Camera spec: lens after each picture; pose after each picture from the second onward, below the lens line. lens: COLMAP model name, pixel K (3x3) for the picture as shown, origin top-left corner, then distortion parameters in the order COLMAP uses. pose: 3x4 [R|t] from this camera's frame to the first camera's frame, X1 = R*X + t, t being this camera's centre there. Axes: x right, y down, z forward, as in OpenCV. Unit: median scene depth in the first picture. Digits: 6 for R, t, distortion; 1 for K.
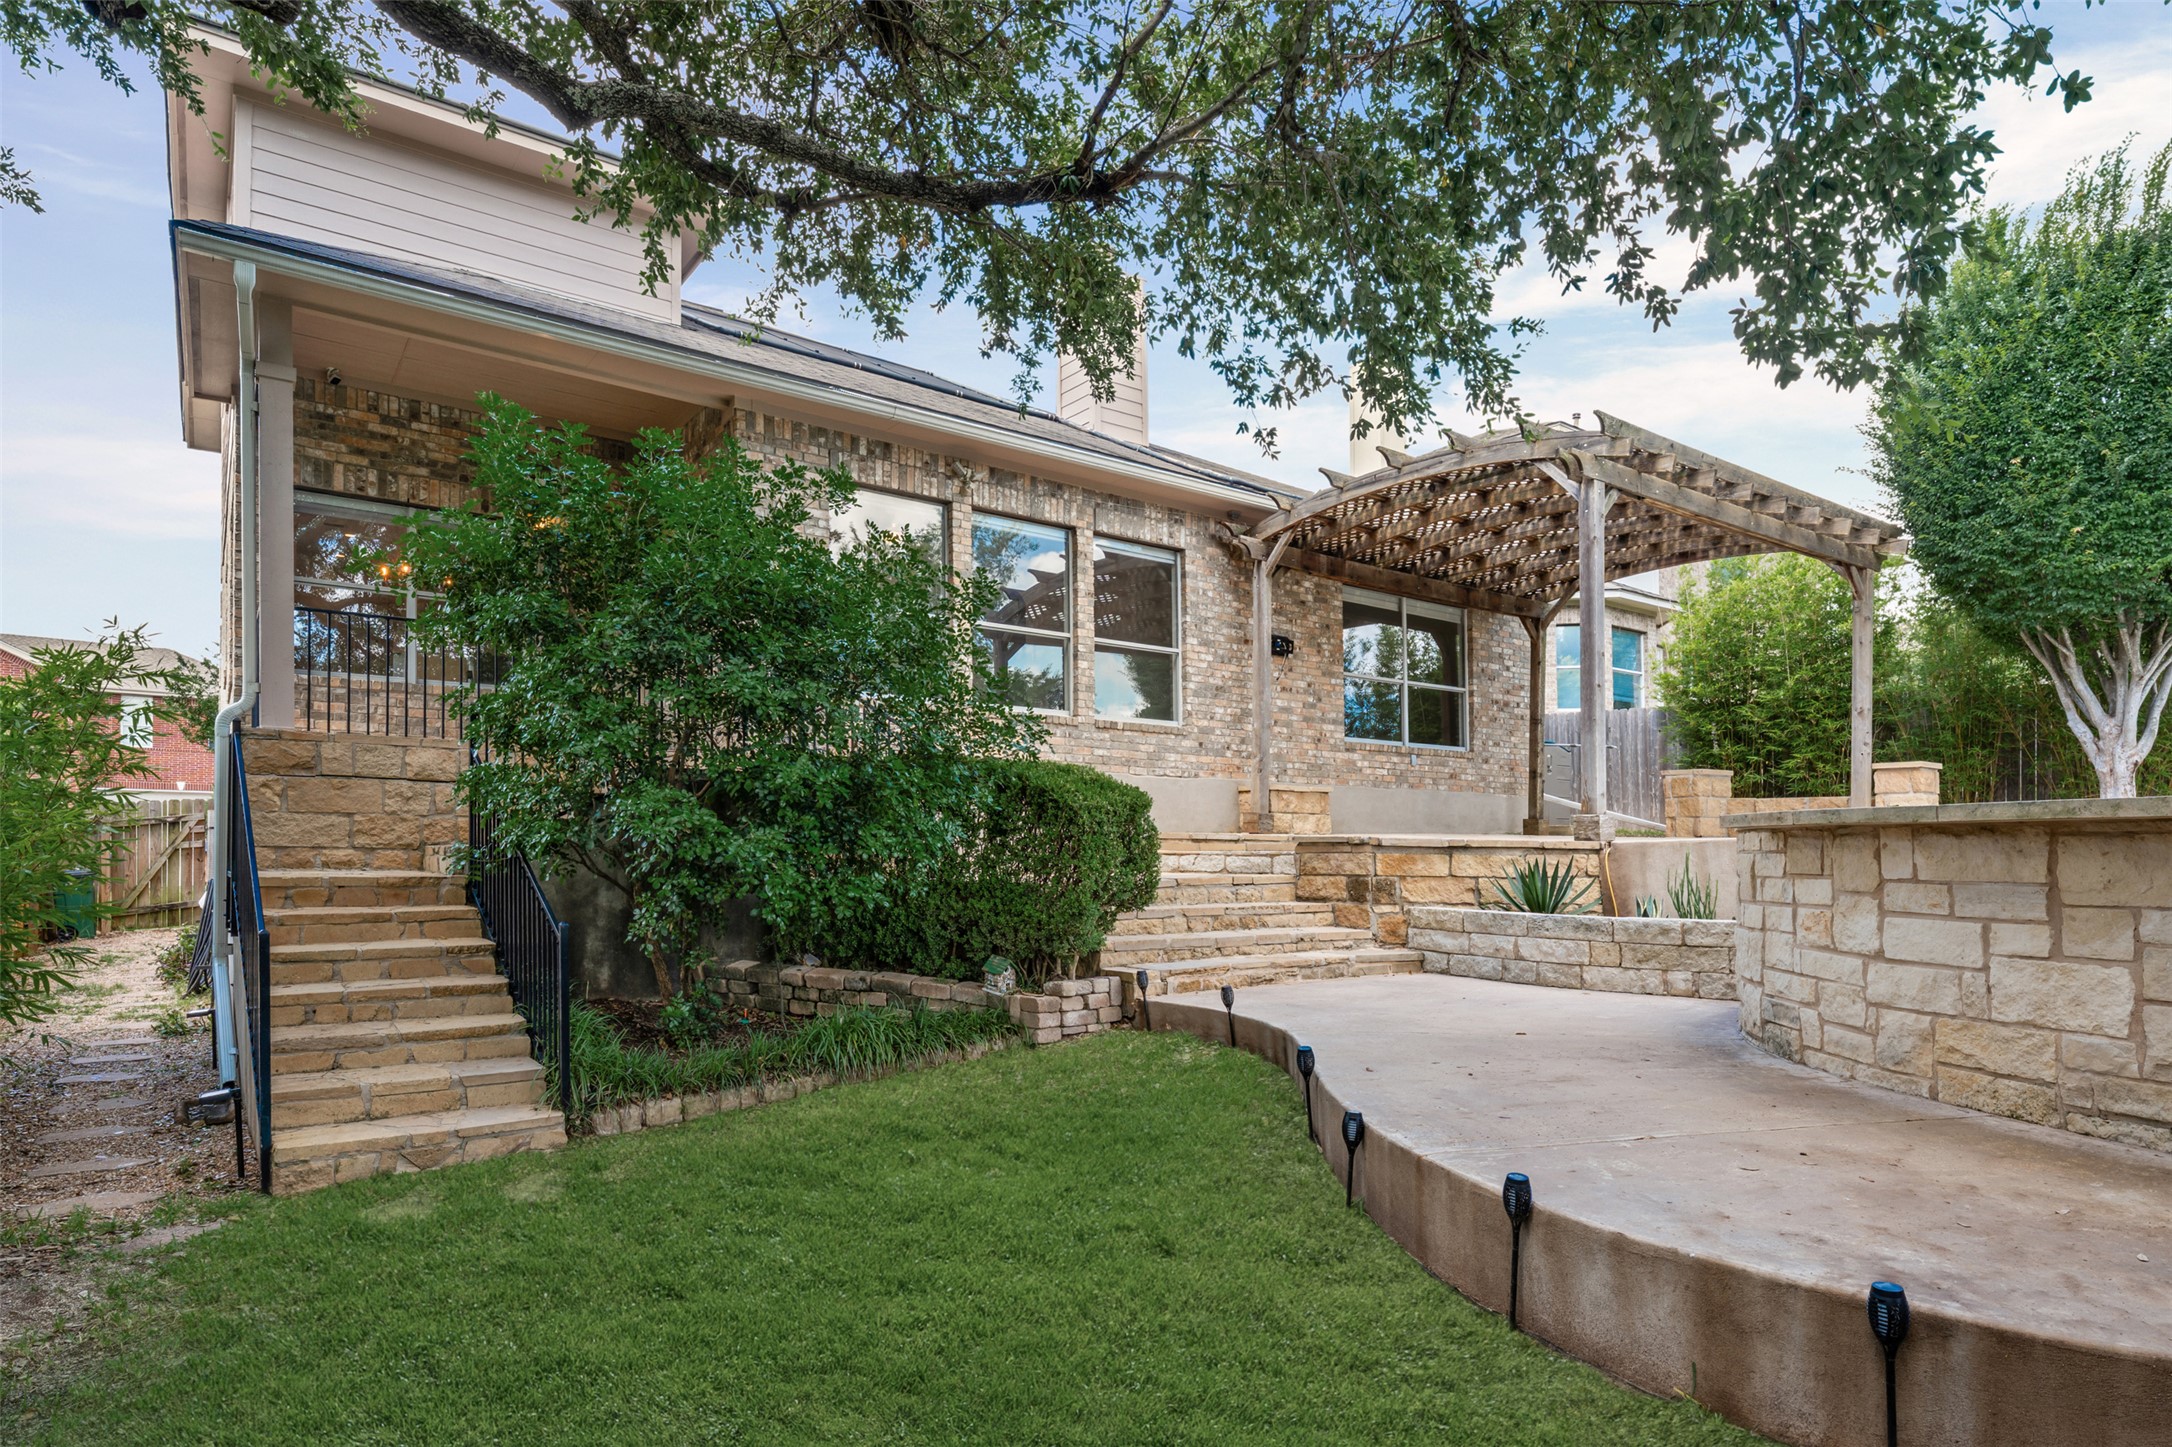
lens RADIAL K [[1181.5, 0, 1104.3], [0, 1181.5, 835.0], [0, 0, 1]] dist [0.000872, -0.000129]
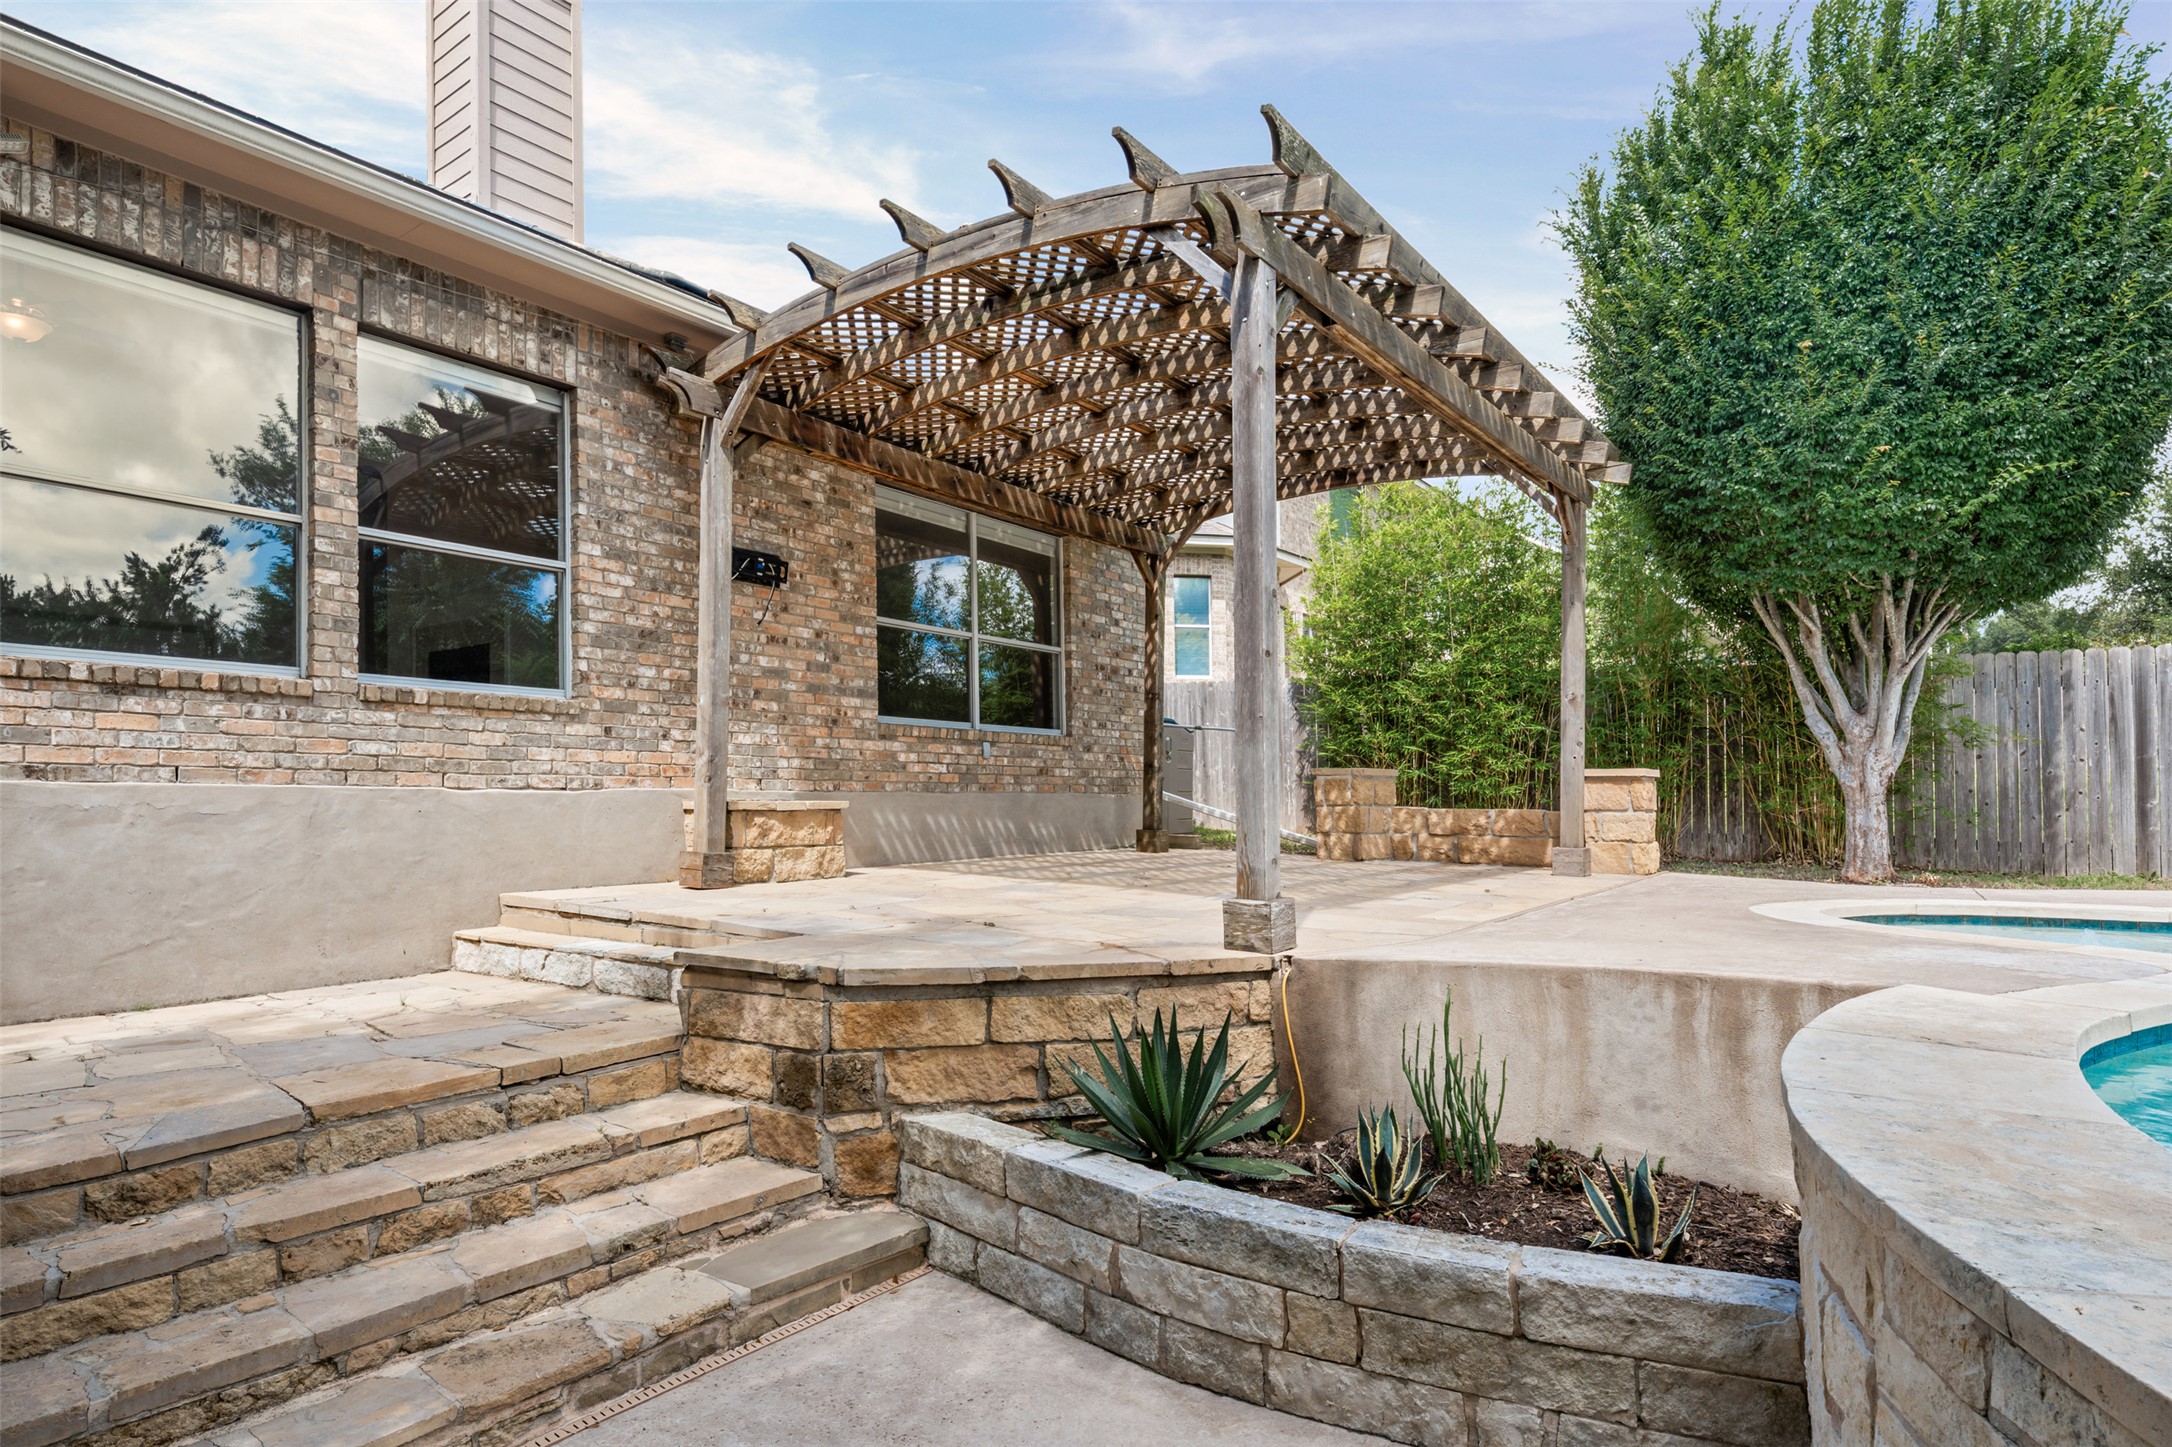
lens RADIAL K [[1181.5, 0, 1104.3], [0, 1181.5, 835.0], [0, 0, 1]] dist [0.000872, -0.000129]
pose [[0.951876, -0.014844, 0.306125, 0.138226], [0.002655, 0.999188, 0.040195, -0.049395], [-0.306473, -0.037448, 0.951143, 0.383686]]
